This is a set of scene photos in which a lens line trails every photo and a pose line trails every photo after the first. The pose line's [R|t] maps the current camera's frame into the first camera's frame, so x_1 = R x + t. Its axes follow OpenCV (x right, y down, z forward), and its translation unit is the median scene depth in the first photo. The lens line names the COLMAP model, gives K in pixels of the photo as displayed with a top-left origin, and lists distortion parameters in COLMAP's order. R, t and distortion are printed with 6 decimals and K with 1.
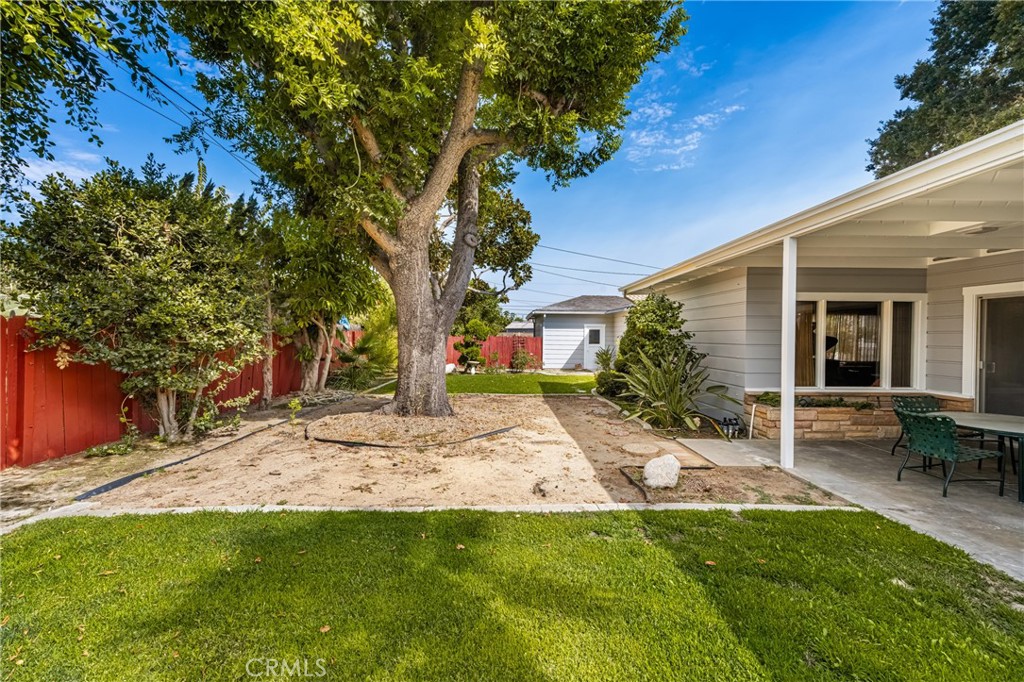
lens RADIAL K [[424.1, 0, 514.7], [0, 424.1, 339.2], [0, 0, 1]] dist [0.011453, -0.000199]
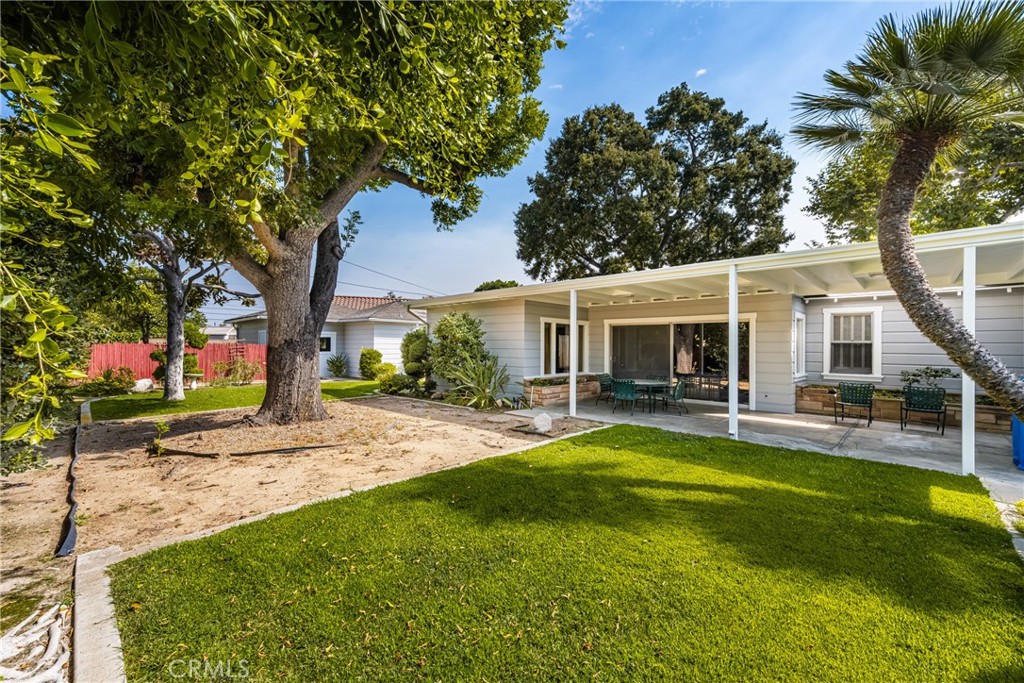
lens RADIAL K [[424.1, 0, 514.7], [0, 424.1, 339.7], [0, 0, 1]] dist [0.011453, -0.000199]
pose [[0.697103, 0.010530, 0.716893, -0.829779], [0.002698, 0.999847, -0.017310, 0.006667], [-0.716966, 0.014001, 0.696968, -0.086839]]
